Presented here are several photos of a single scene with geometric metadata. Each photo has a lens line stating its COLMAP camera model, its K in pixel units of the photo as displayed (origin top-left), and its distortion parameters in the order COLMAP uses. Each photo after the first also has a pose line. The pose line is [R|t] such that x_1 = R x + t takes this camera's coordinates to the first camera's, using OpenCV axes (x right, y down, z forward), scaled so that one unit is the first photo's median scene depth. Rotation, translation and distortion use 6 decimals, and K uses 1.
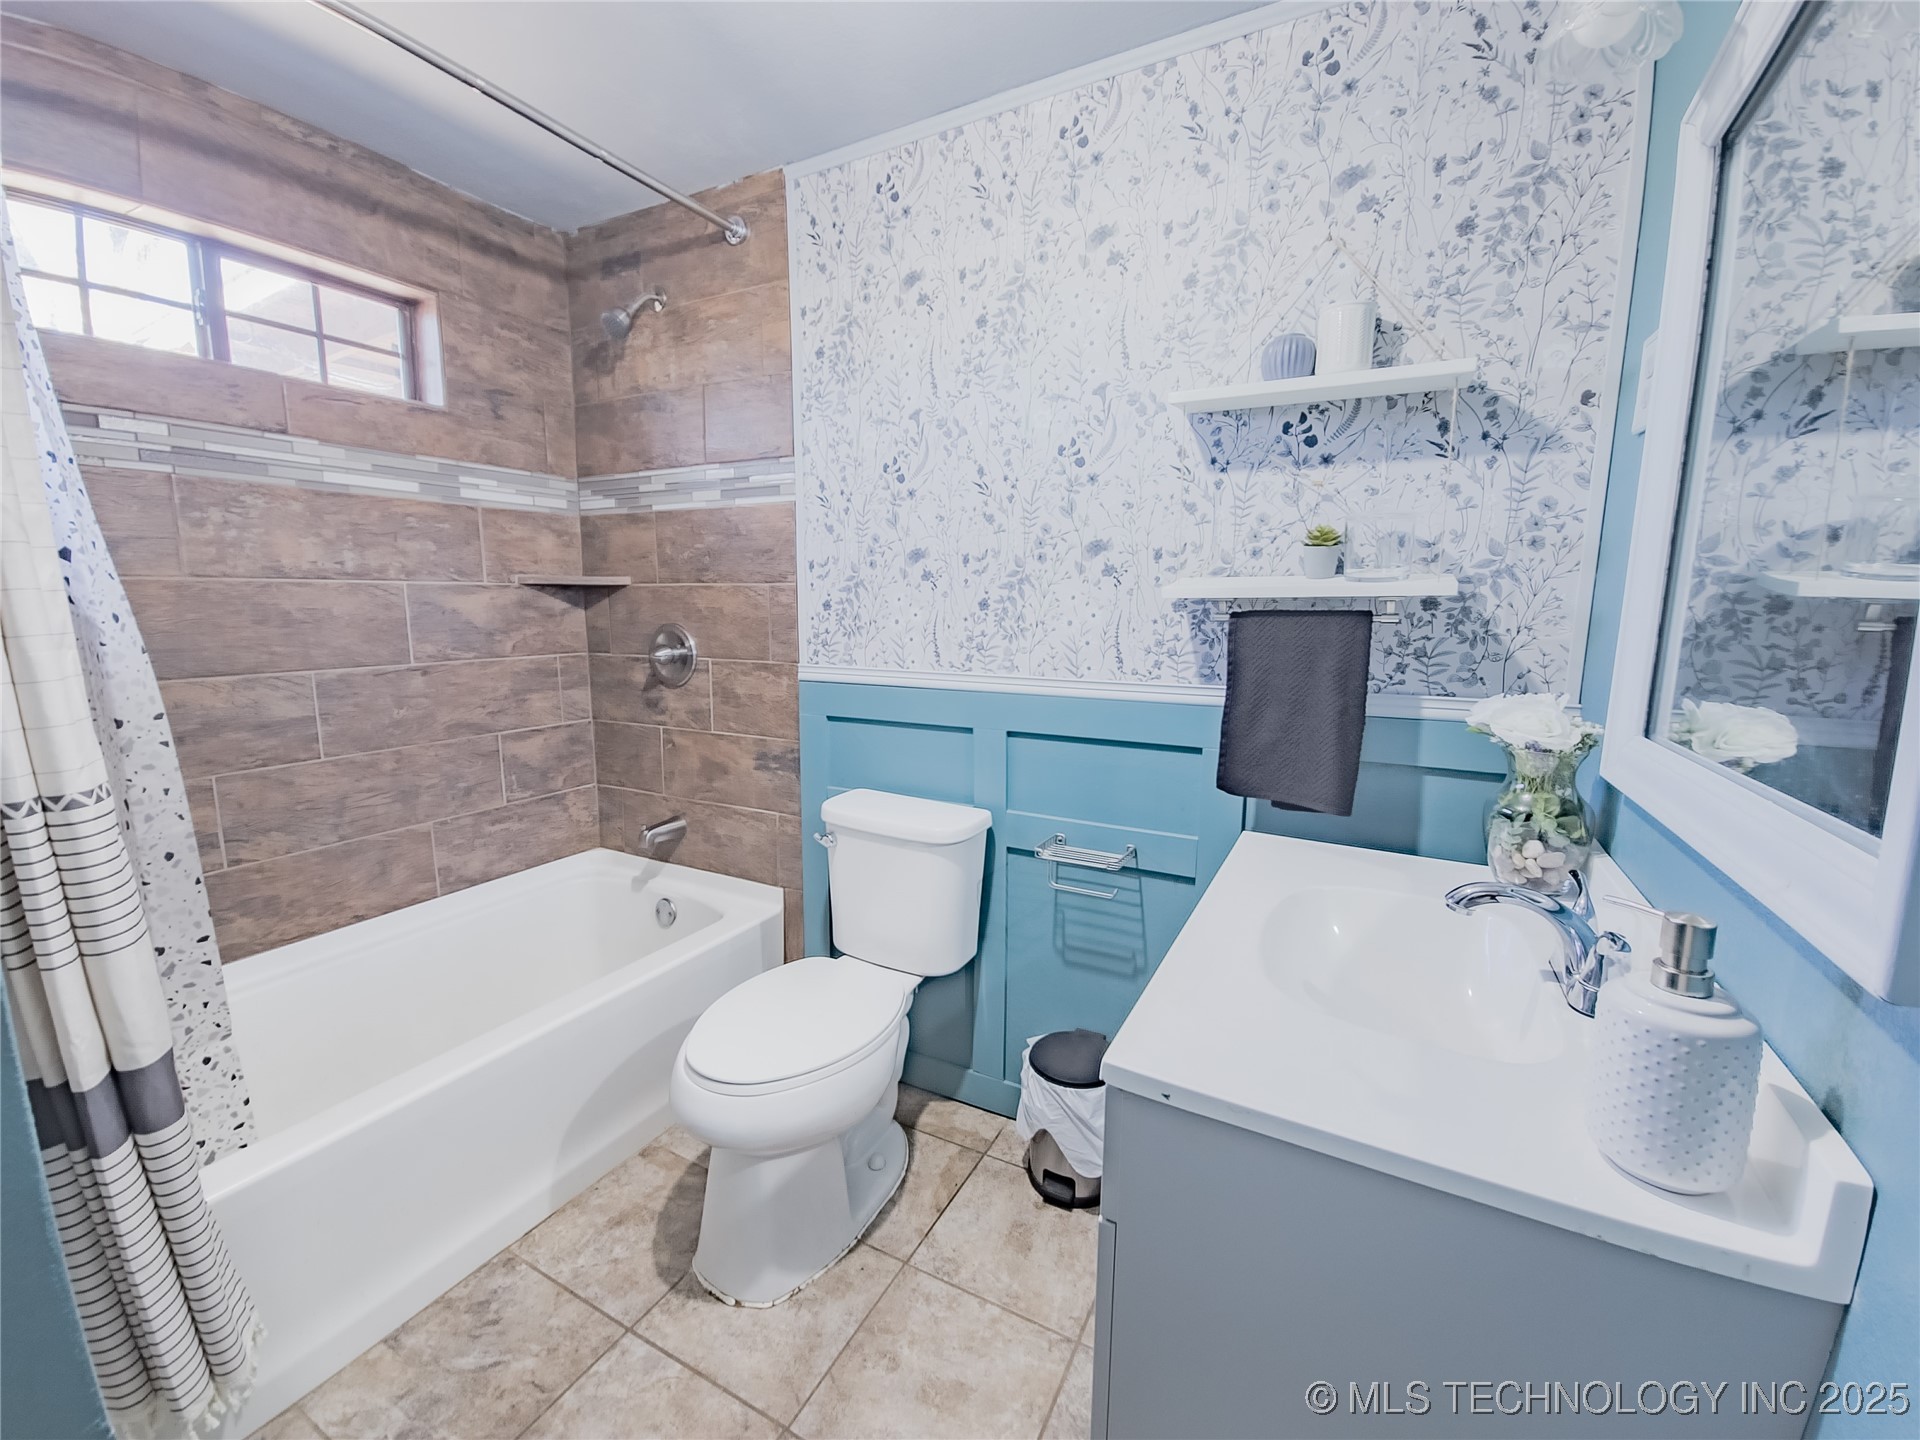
lens RADIAL K [[795.3, 0, 956.4], [0, 795.3, 717.6], [0, 0, 1]] dist [0.001728, -0.000436]
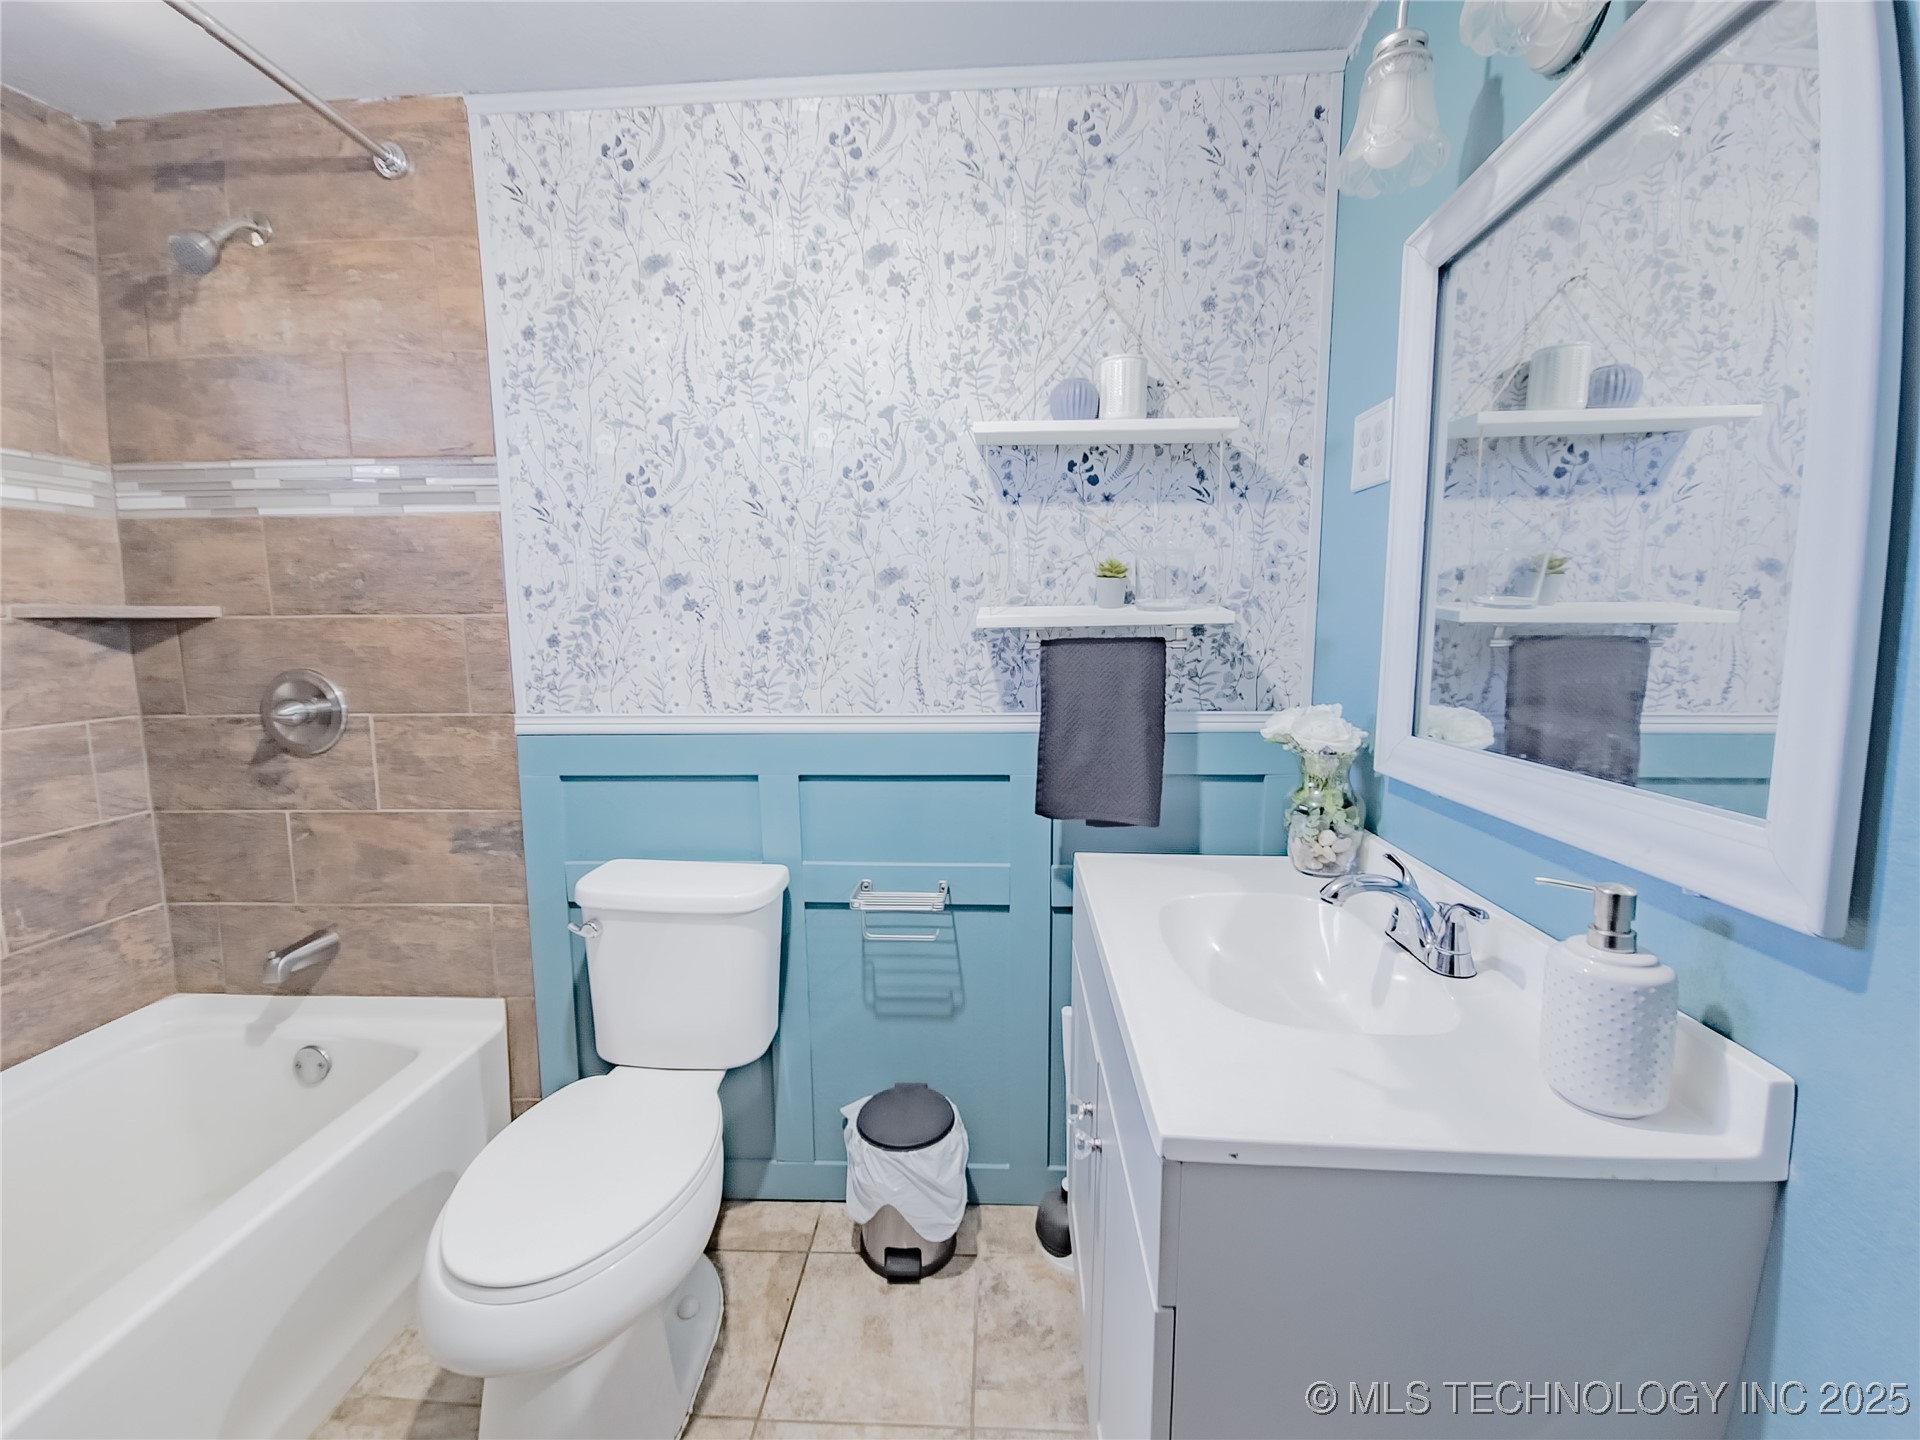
lens RADIAL K [[791.2, 0, 960.0], [0, 791.2, 720.0], [0, 0, 1]] dist [0.003510, -0.003798]
pose [[0.902862, -0.062633, 0.425343, -0.148162], [0.074987, 0.997108, -0.012345, -0.020529], [-0.423339, 0.043041, 0.904948, 0.099581]]
